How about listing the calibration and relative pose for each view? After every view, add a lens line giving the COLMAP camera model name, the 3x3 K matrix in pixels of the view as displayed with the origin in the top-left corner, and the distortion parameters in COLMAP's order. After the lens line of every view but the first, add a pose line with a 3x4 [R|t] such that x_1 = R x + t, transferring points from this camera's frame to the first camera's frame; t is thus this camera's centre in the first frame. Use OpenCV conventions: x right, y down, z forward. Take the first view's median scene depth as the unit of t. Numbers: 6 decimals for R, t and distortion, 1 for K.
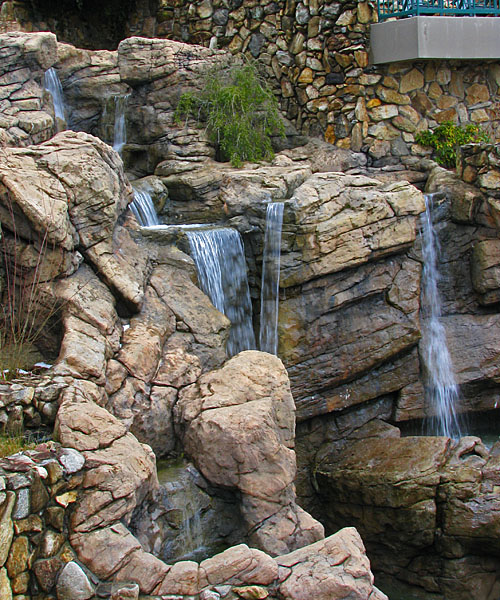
lens RADIAL K [[1003.8, 0, 248.9], [0, 1003.8, 273.2], [0, 0, 1]] dist [0.096222, 0.000000]
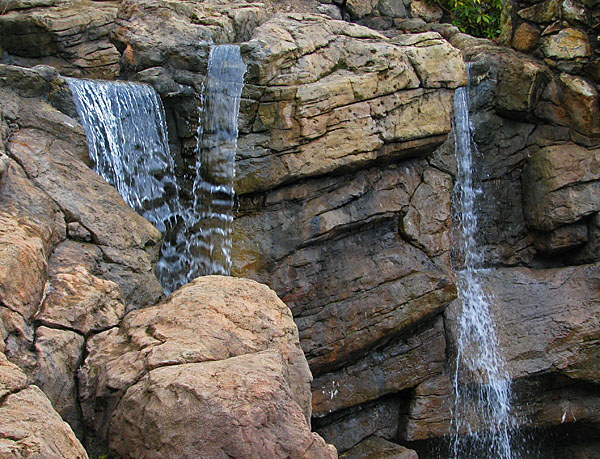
lens RADIAL K [[1422.9, 0, 308.7], [0, 1422.9, 261.1], [0, 0, 1]] dist [0.156739, 0.000000]
pose [[0.978989, 0.038308, 0.200281, -0.081477], [-0.031931, 0.998878, -0.034977, 0.076034], [-0.201397, 0.027847, 0.979114, 0.206662]]
